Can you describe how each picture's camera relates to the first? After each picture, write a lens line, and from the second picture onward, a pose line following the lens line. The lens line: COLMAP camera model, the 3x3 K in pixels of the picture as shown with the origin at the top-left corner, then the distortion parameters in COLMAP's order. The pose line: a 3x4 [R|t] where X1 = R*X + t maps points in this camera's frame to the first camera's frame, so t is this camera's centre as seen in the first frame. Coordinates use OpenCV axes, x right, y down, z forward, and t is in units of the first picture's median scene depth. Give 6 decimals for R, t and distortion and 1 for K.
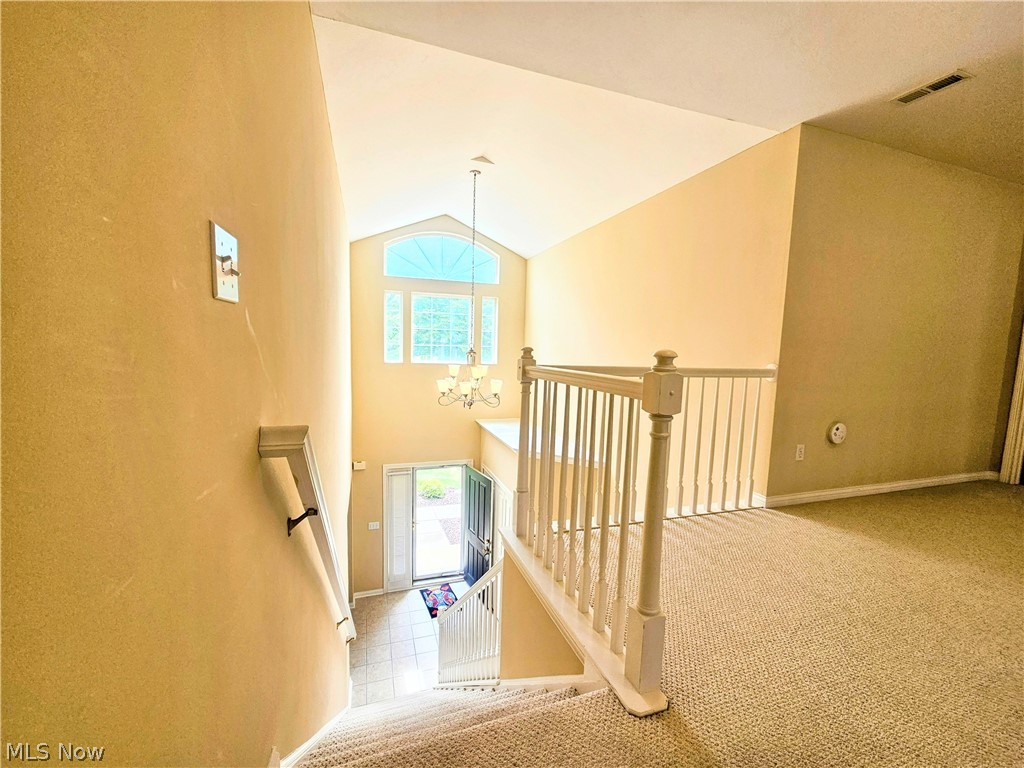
lens RADIAL K [[418.6, 0, 508.1], [0, 418.6, 392.7], [0, 0, 1]] dist [-0.008384, 0.004539]
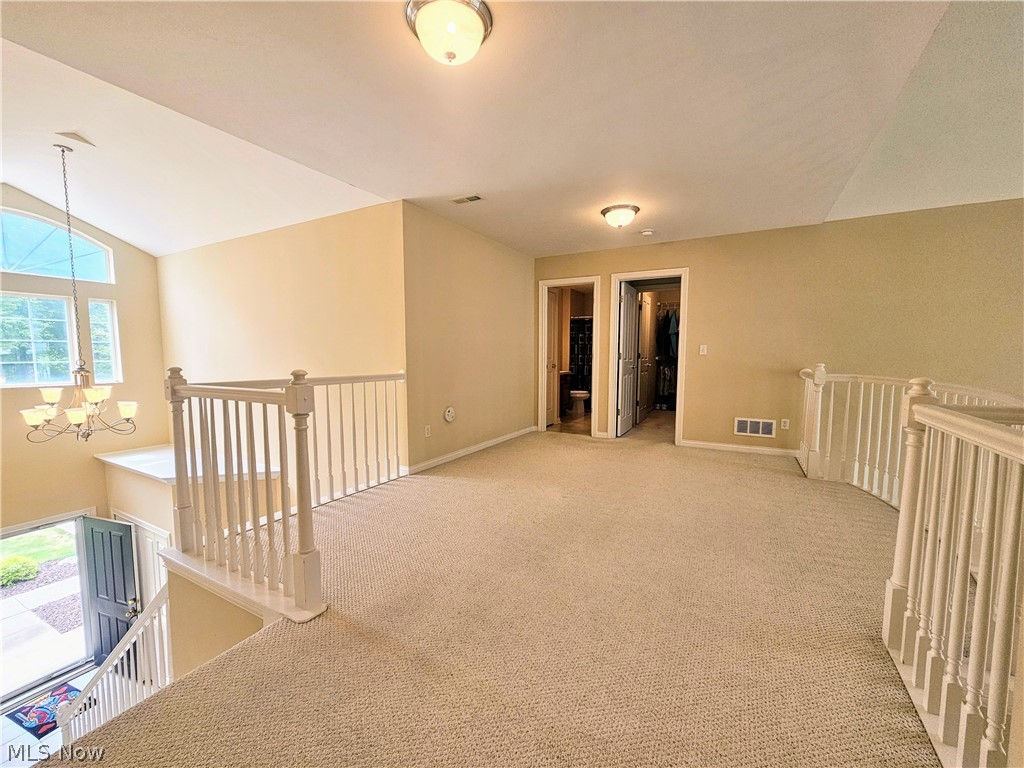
lens RADIAL K [[418.6, 0, 508.5], [0, 418.6, 390.1], [0, 0, 1]] dist [-0.008384, 0.004539]
pose [[0.742595, -0.083685, 0.664492, -0.013558], [0.095012, 0.995292, 0.019166, 0.002671], [-0.662967, 0.048902, 0.747050, -0.135498]]
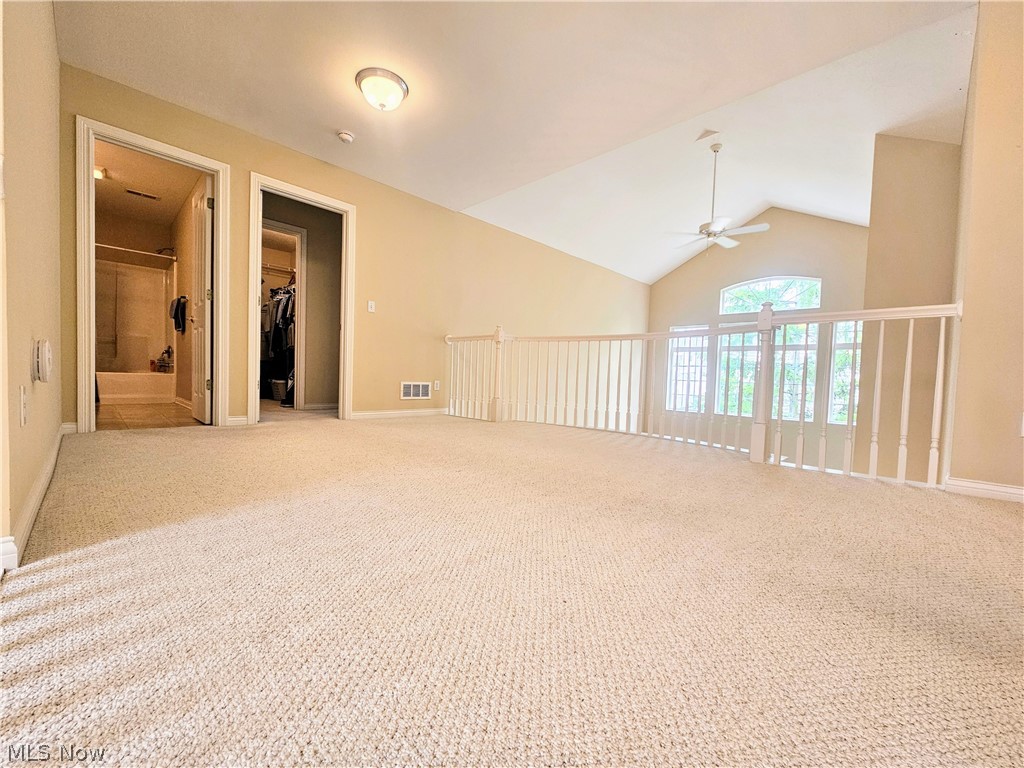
lens RADIAL K [[418.6, 0, 510.8], [0, 418.6, 393.1], [0, 0, 1]] dist [-0.008384, 0.004539]
pose [[-0.446421, -0.081805, 0.891076, 0.071757], [0.051961, 0.991762, 0.117081, 0.061640], [-0.893313, 0.098569, -0.438493, 0.420271]]
